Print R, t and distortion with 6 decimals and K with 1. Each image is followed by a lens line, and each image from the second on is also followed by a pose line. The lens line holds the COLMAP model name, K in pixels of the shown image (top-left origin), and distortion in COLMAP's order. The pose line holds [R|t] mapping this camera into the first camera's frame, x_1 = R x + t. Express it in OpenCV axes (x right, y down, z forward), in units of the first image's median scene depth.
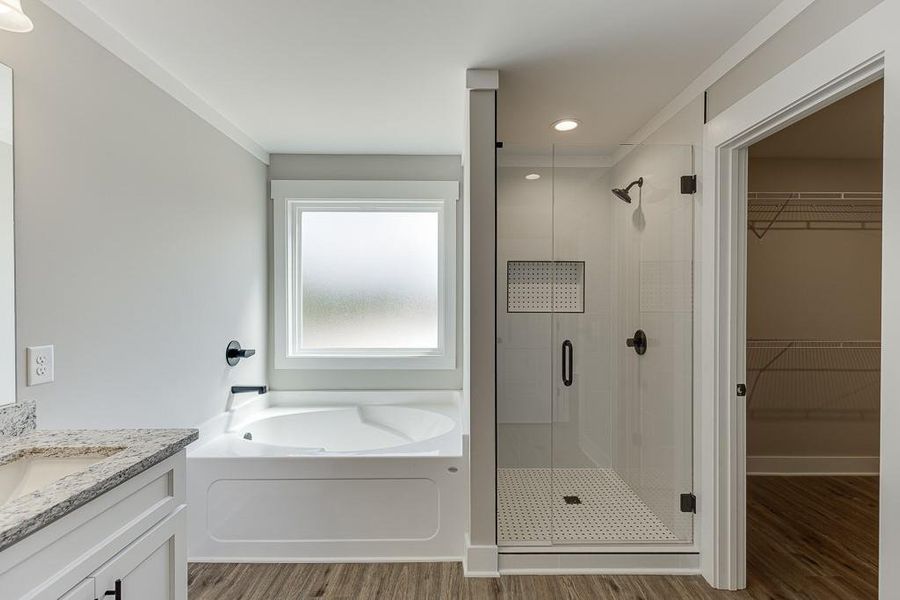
lens RADIAL K [[401.7, 0, 456.2], [0, 401.7, 302.7], [0, 0, 1]] dist [0.005078, -0.000024]
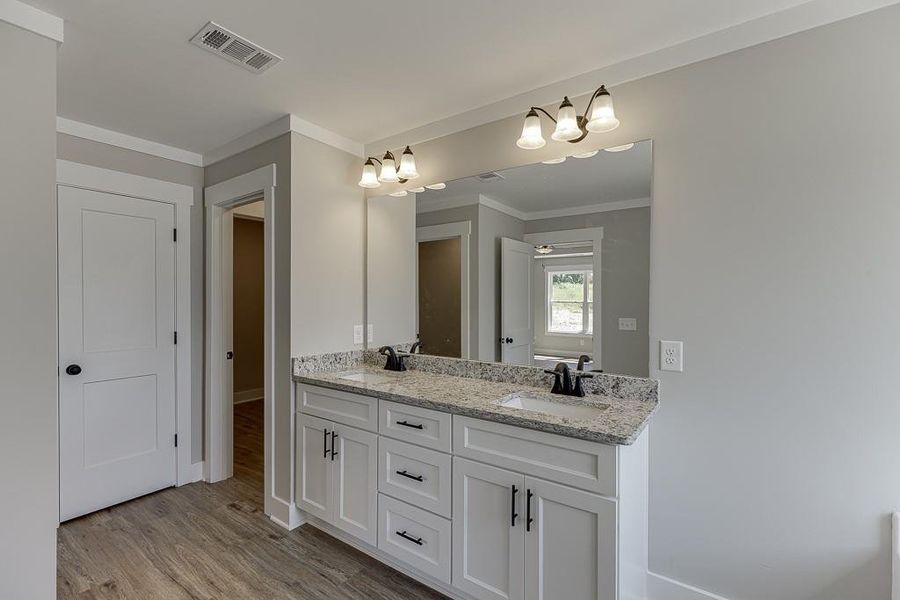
lens RADIAL K [[402.0, 0, 450.0], [0, 402.0, 307.7], [0, 0, 1]] dist [0.001475, 0.000034]
pose [[-0.595020, 0.013900, -0.803591, 0.398058], [-0.008728, 0.999680, 0.023754, -0.020539], [0.803664, 0.021148, -0.594708, 1.205764]]
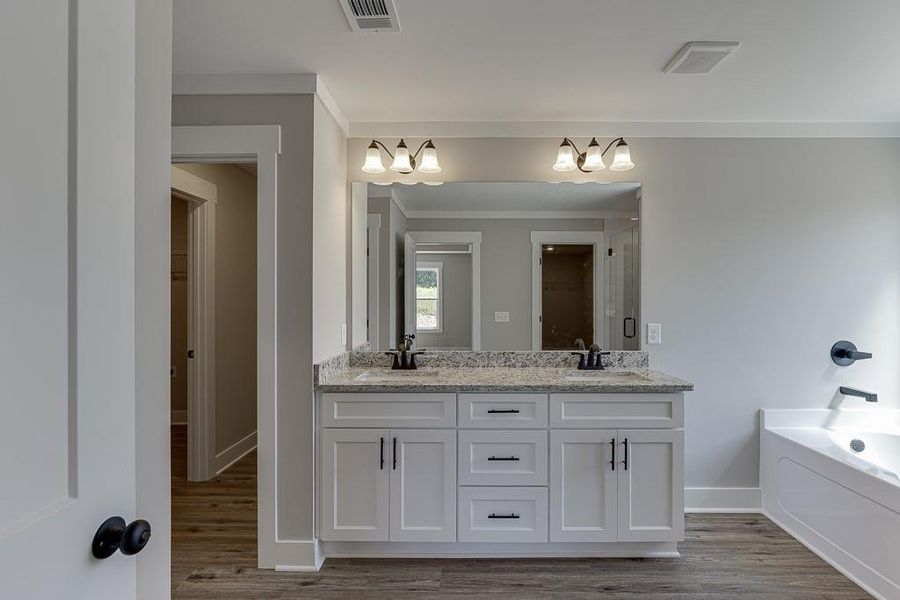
lens RADIAL K [[424.0, 0, 456.0], [0, 424.0, 303.2], [0, 0, 1]] dist [-0.003947, -0.000055]
pose [[-0.027306, 0.012811, -0.999545, 0.935348], [-0.009366, 0.999871, 0.013071, -0.002417], [0.999583, 0.009718, -0.027182, 0.152805]]
